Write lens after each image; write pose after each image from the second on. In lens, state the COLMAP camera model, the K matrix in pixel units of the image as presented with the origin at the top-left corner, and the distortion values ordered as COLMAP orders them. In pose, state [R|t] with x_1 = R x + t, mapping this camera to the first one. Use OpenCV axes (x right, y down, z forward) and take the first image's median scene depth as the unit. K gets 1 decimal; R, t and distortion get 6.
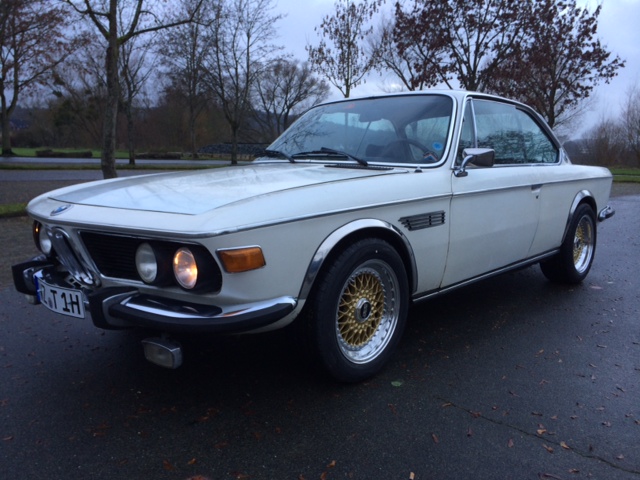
lens RADIAL K [[557.1, 0, 321.3], [0, 557.1, 237.9], [0, 0, 1]] dist [0.049687, -0.030987]
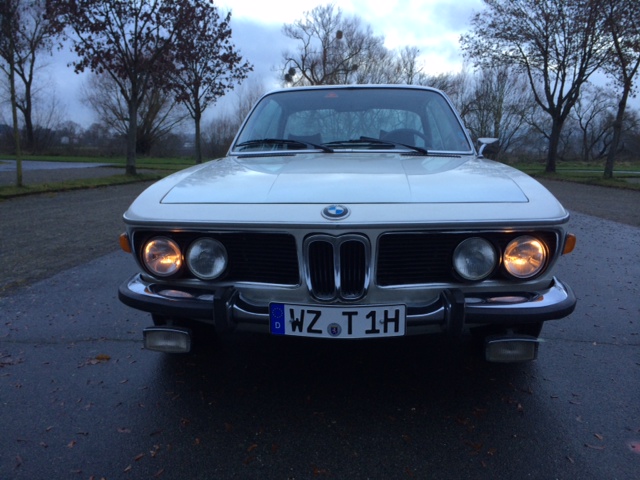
lens RADIAL K [[557.1, 0, 319.8], [0, 557.1, 242.6], [0, 0, 1]] dist [0.049687, -0.030987]
pose [[0.764206, -0.112398, 0.635103, -0.122606], [0.100373, 0.993427, 0.055035, -0.006519], [-0.637114, 0.021689, 0.770464, 0.050496]]
